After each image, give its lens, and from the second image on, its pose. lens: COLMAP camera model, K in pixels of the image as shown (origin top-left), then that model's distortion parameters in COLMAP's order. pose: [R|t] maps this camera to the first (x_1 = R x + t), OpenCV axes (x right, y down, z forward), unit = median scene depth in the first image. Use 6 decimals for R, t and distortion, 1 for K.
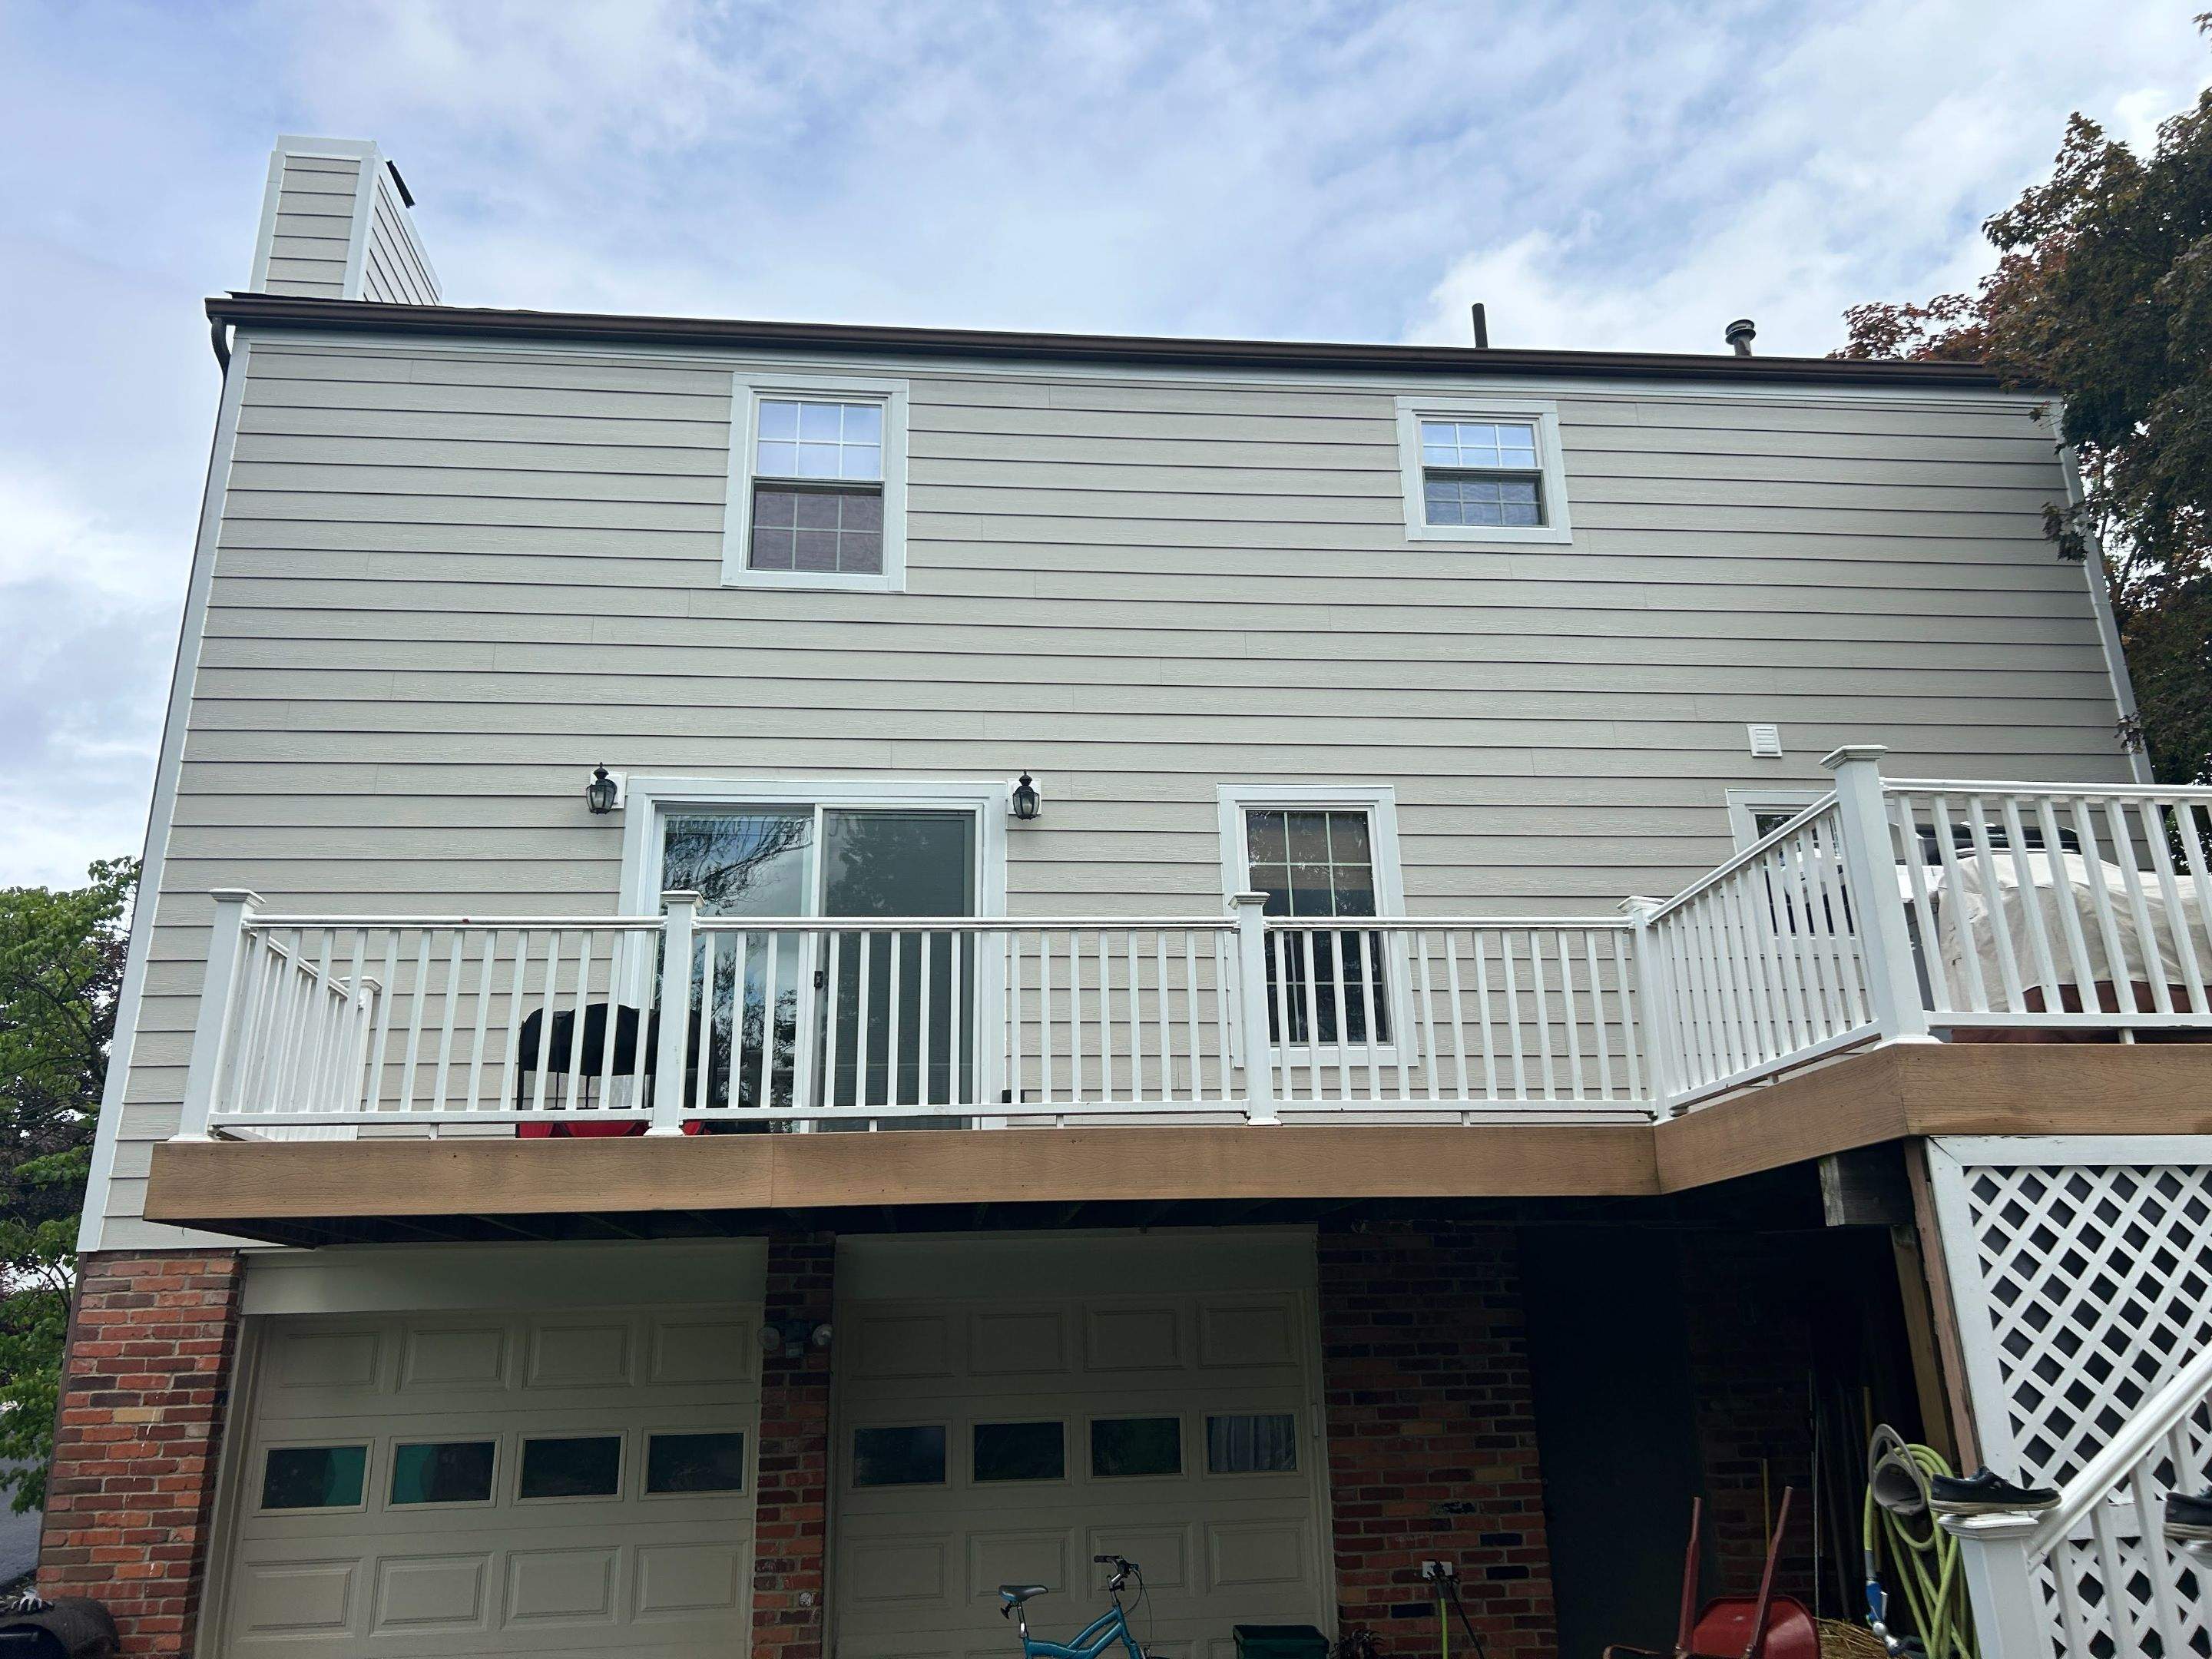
lens RADIAL K [[1666.3, 0, 1106.0], [0, 1666.3, 829.5], [0, 0, 1]] dist [0.013109, -0.011404]
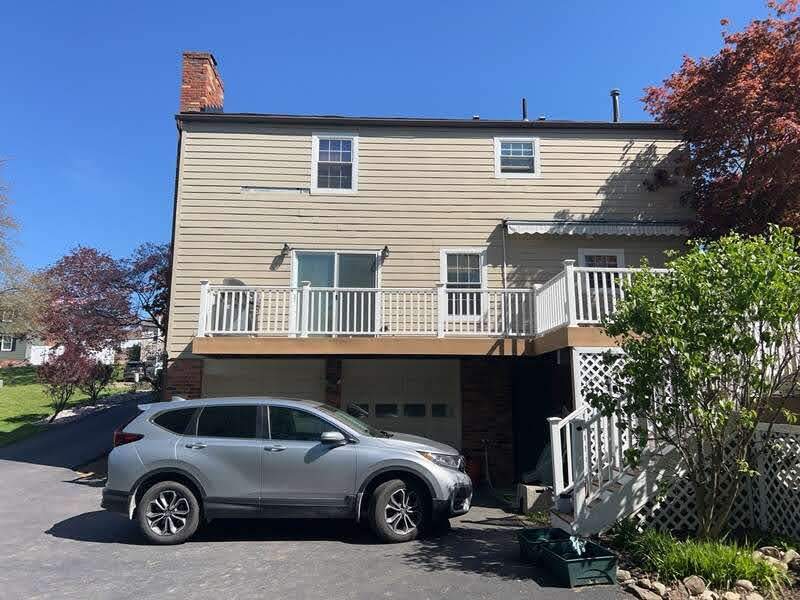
lens RADIAL K [[571.7, 0, 397.7], [0, 571.7, 317.6], [0, 0, 1]] dist [0.033401, -0.001381]
pose [[0.998391, 0.020477, -0.052885, 0.052284], [-0.011131, 0.985152, 0.171323, -0.108154], [0.055608, -0.170458, 0.983795, -0.388514]]
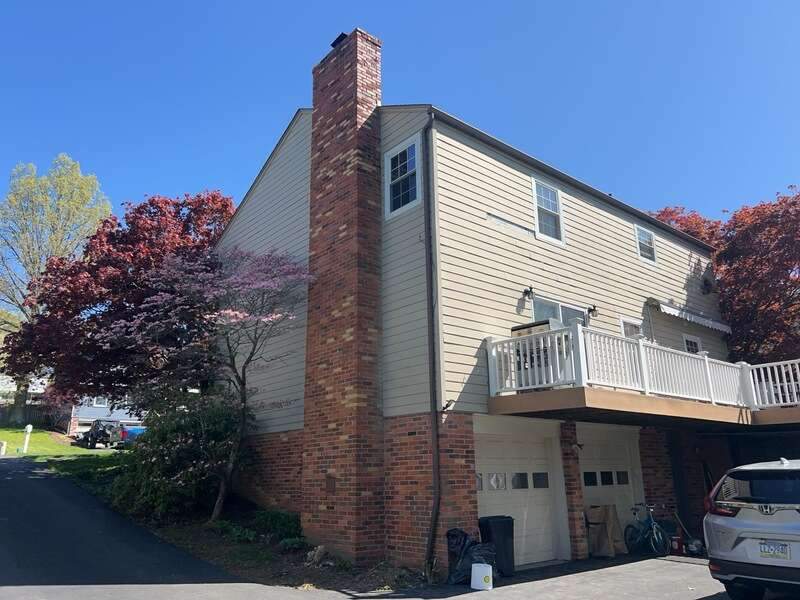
lens RADIAL K [[602.6, 0, 400.0], [0, 602.6, 300.0], [0, 0, 1]] dist [0.013109, -0.011404]
pose [[0.824024, 0.174995, 0.538852, -1.362618], [-0.190086, 0.981367, -0.028021, 0.094628], [-0.533716, -0.079338, 0.841934, 0.089813]]
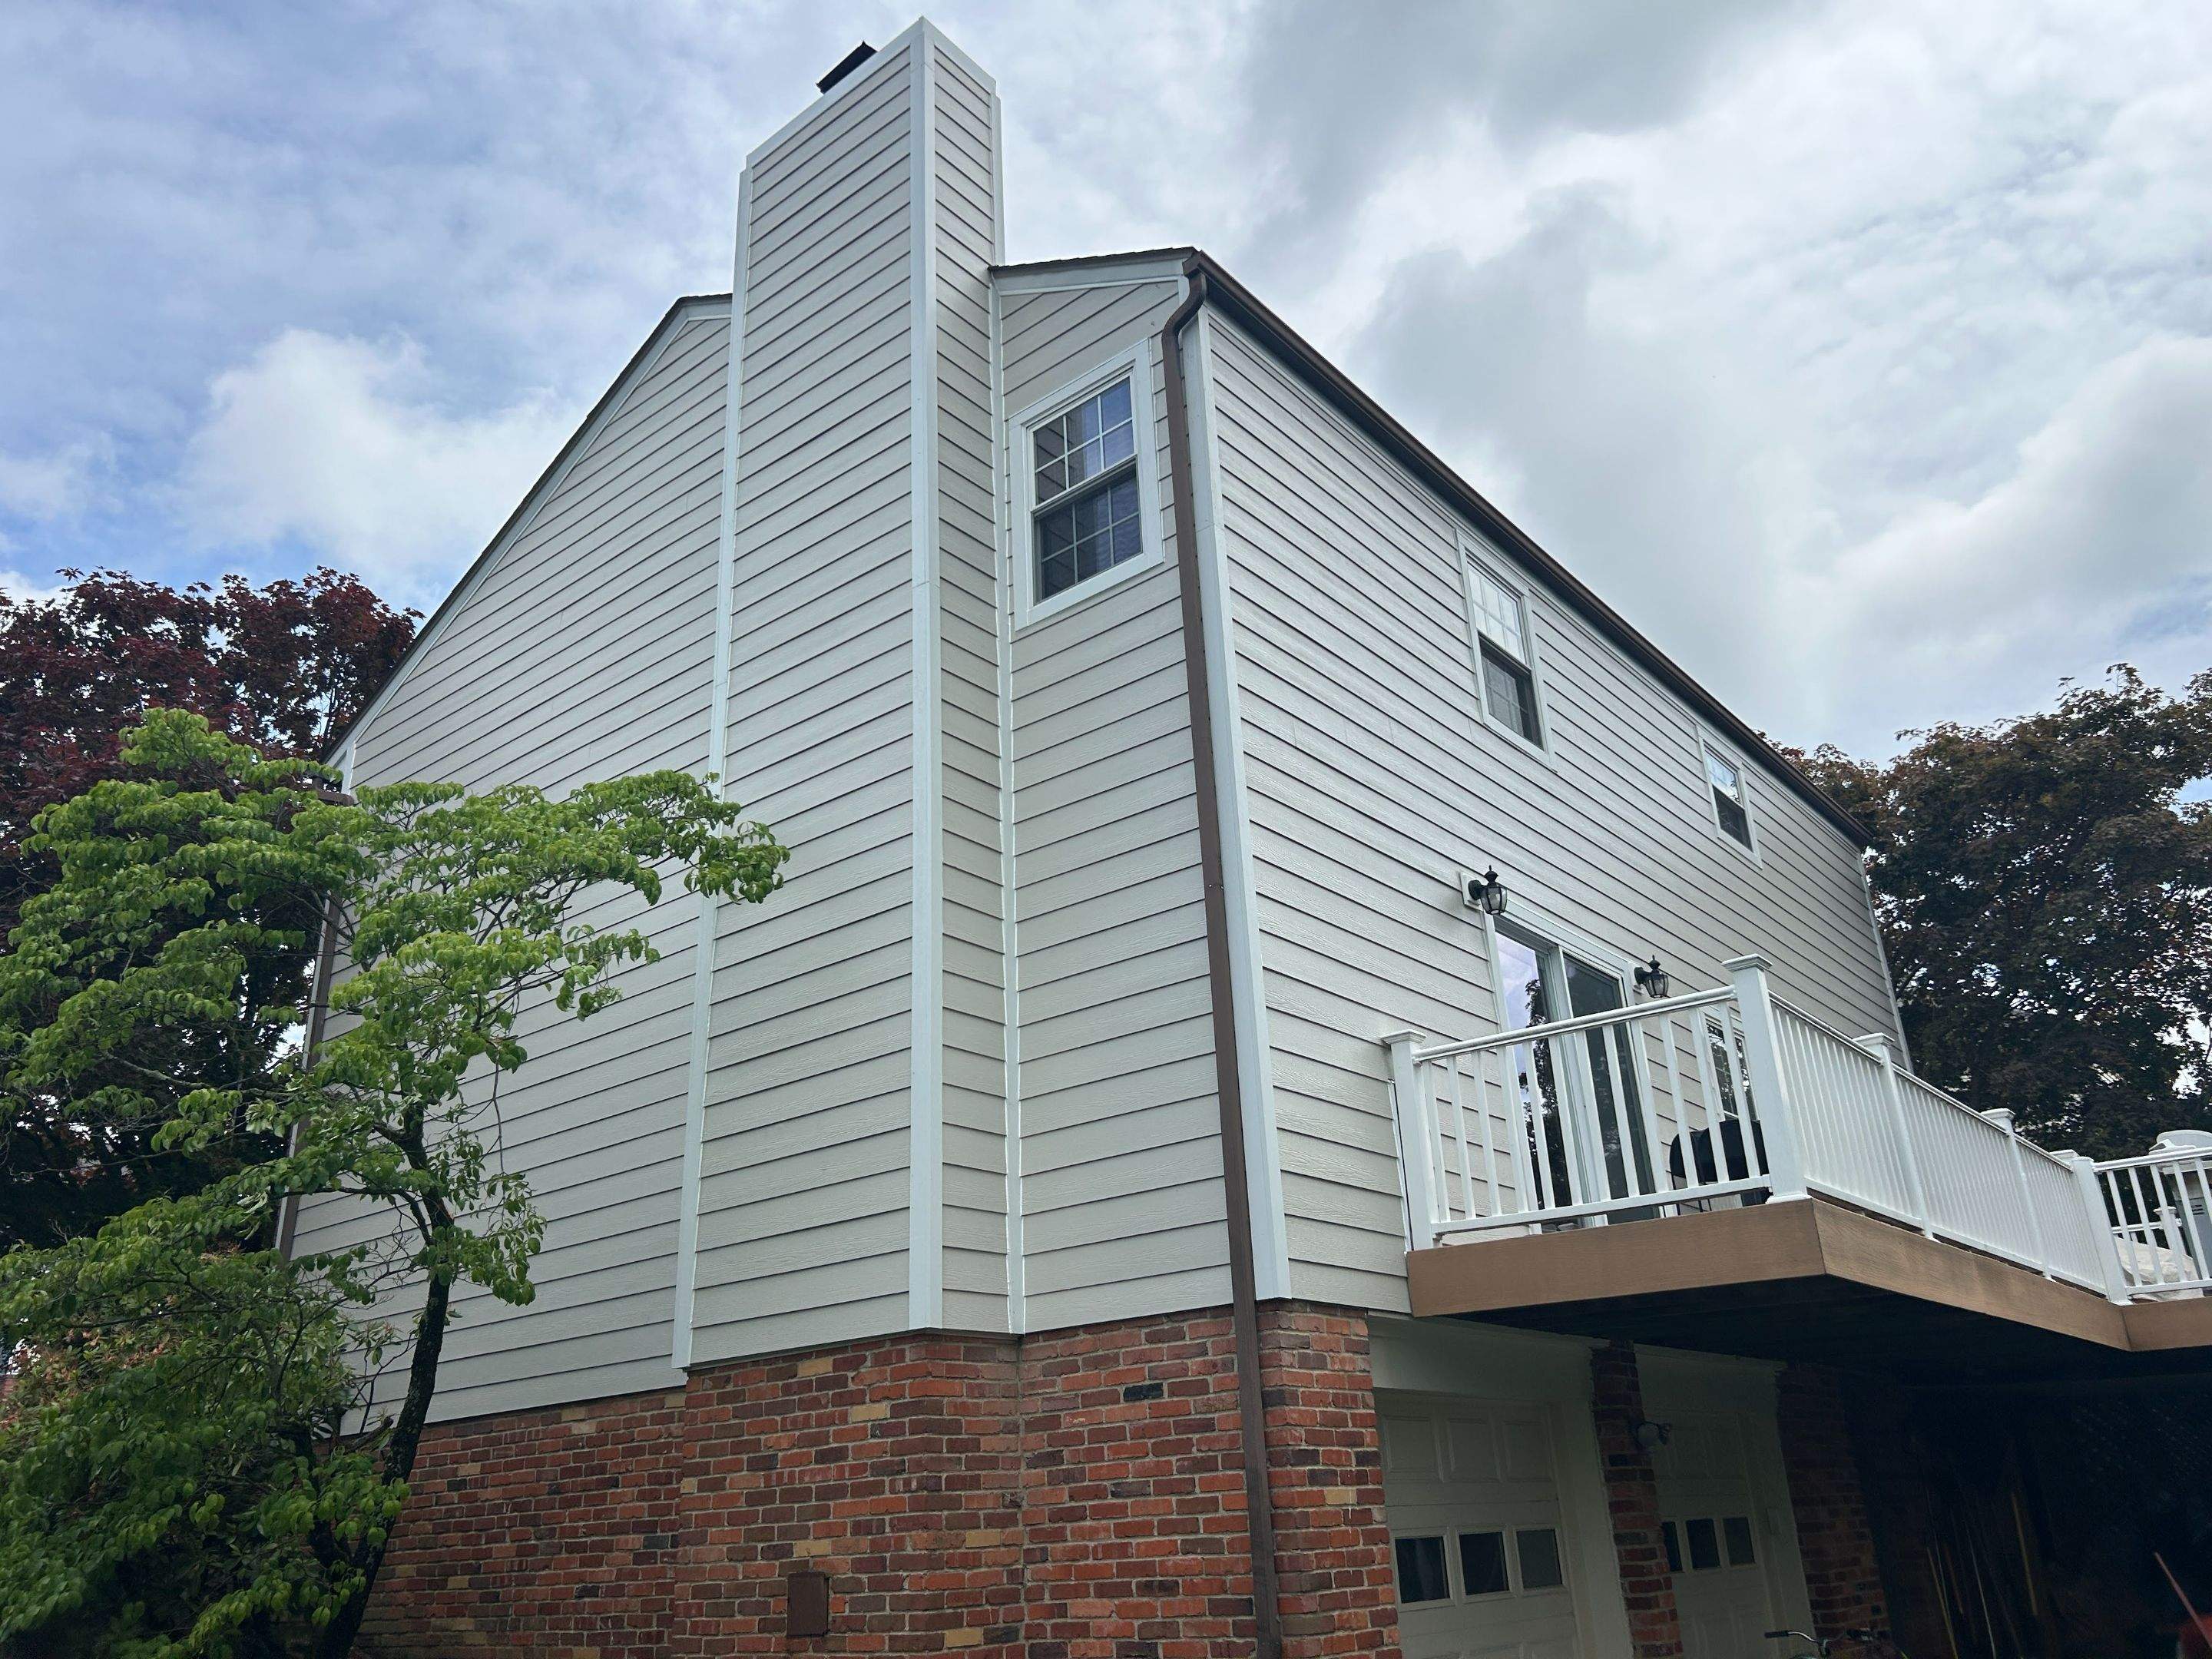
lens RADIAL K [[1685.3, 0, 1098.0], [0, 1685.3, 801.6], [0, 0, 1]] dist [-0.006151, 0.001884]
pose [[0.711684, 0.279703, 0.644416, -1.322038], [-0.203690, 0.960073, -0.191758, 0.197060], [-0.672321, 0.005210, 0.740241, 0.436423]]
